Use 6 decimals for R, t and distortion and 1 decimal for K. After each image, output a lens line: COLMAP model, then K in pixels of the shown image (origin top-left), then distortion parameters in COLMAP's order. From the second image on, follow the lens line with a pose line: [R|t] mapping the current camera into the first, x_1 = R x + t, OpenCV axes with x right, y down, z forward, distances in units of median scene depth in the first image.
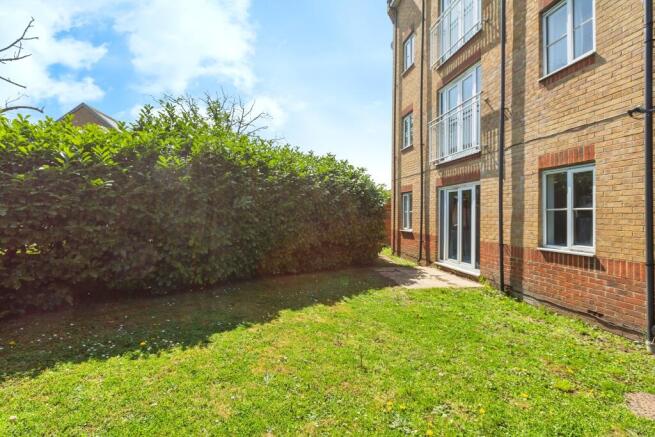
lens RADIAL K [[303.2, 0, 327.1], [0, 303.2, 209.1], [0, 0, 1]] dist [0.001004, 0.000245]
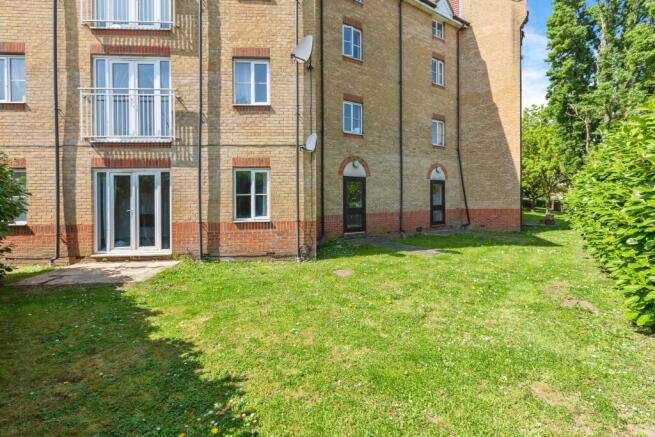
lens RADIAL K [[295.5, 0, 326.4], [0, 295.5, 201.4], [0, 0, 1]] dist [-0.000664, -0.000153]
pose [[0.095456, -0.030858, 0.994955, -0.599253], [-0.006931, 0.999475, 0.031663, -0.013246], [-0.995410, -0.009918, 0.095192, 0.383080]]
